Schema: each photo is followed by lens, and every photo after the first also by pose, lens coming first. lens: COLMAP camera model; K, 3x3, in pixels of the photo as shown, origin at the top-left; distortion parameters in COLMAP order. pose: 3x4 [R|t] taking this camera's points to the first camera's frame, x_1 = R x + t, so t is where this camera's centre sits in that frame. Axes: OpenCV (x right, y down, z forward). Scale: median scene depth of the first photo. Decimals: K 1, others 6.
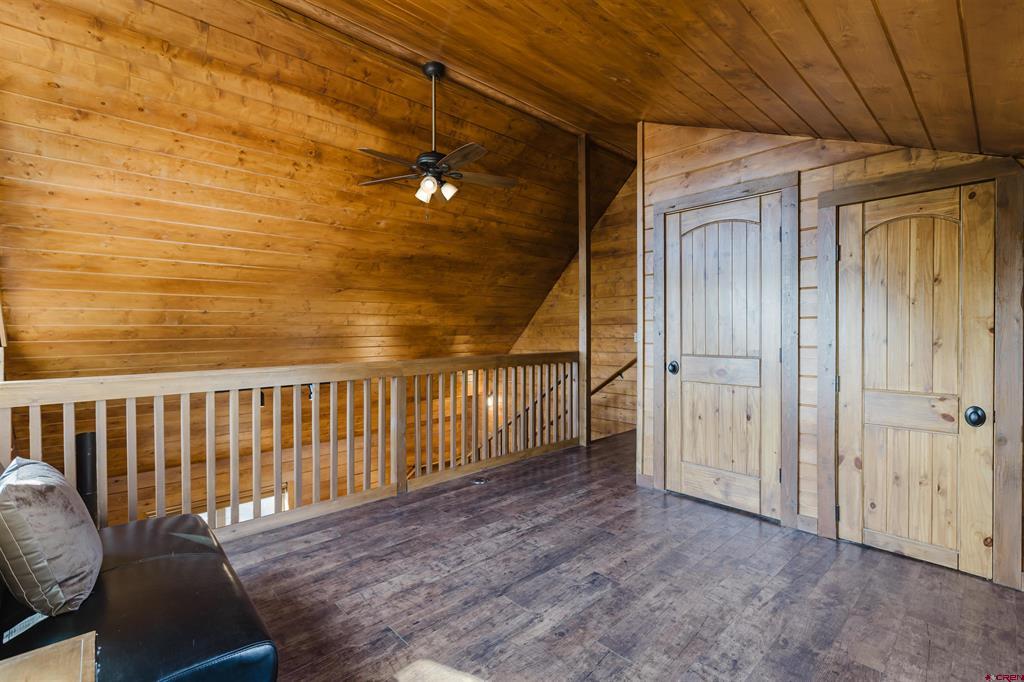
lens RADIAL K [[464.6, 0, 510.3], [0, 464.6, 338.2], [0, 0, 1]] dist [0.002971, -0.001145]
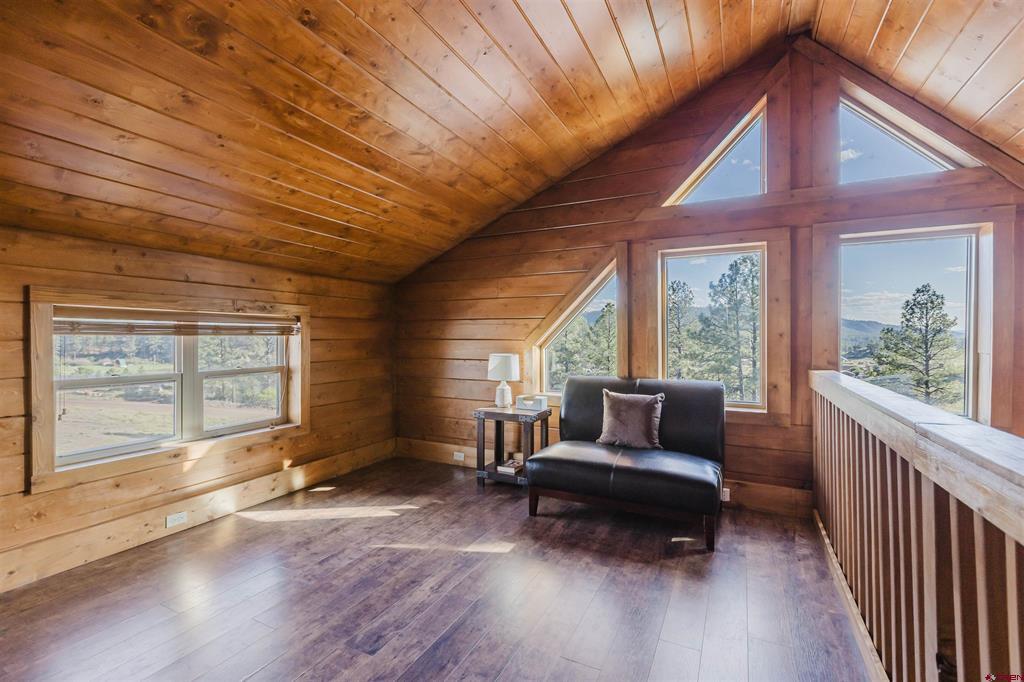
lens RADIAL K [[464.6, 0, 511.7], [0, 464.6, 335.6], [0, 0, 1]] dist [0.002971, -0.001145]
pose [[-0.938701, 0.004766, -0.344700, 0.261953], [0.002387, 0.999970, 0.007327, -0.028704], [0.344725, 0.006055, -0.938684, 2.045759]]
